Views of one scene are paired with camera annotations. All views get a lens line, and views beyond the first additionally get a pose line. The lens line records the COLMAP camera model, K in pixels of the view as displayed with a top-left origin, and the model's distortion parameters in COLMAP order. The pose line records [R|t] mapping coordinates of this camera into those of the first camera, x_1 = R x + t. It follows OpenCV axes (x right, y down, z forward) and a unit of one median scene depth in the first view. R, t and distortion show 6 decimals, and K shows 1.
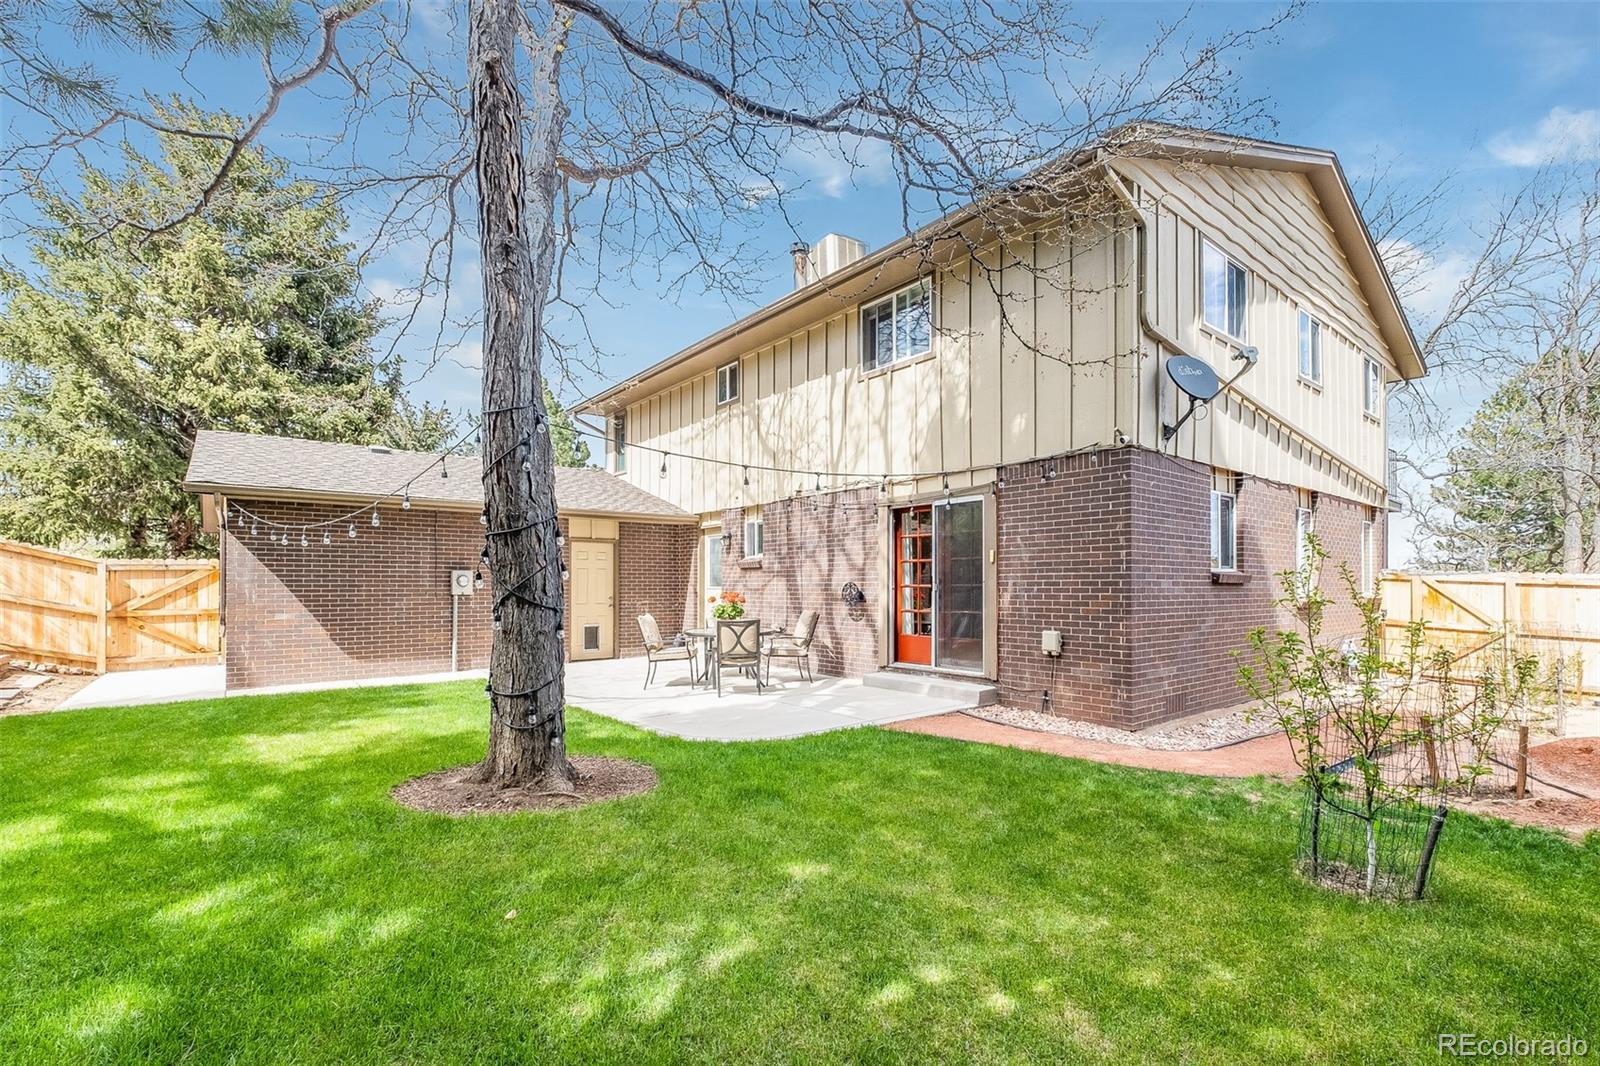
lens RADIAL K [[709.0, 0, 800.1], [0, 709.0, 590.2], [0, 0, 1]] dist [0.000441, -0.000027]
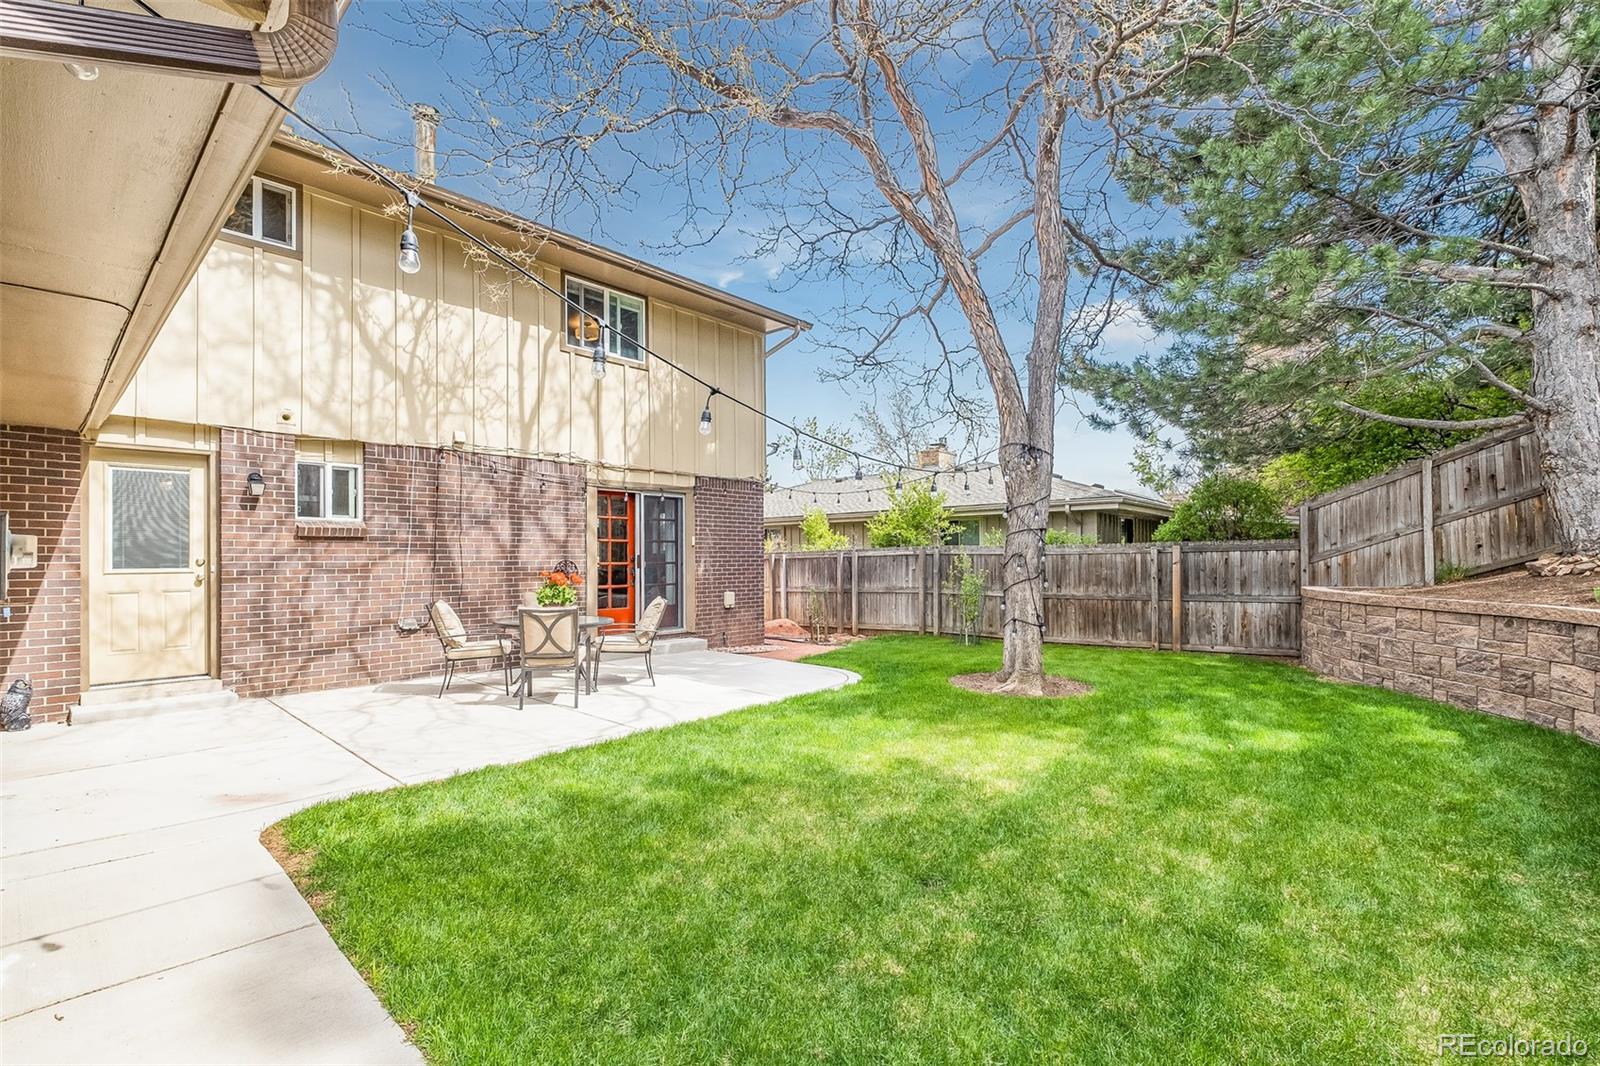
lens RADIAL K [[713.8, 0, 800.3], [0, 713.8, 554.2], [0, 0, 1]] dist [-0.000136, 0.000039]
pose [[-0.150149, 0.007167, 0.988637, -0.946434], [0.009293, 0.999940, -0.005838, -0.011012], [-0.988620, 0.008311, -0.150207, 0.858010]]
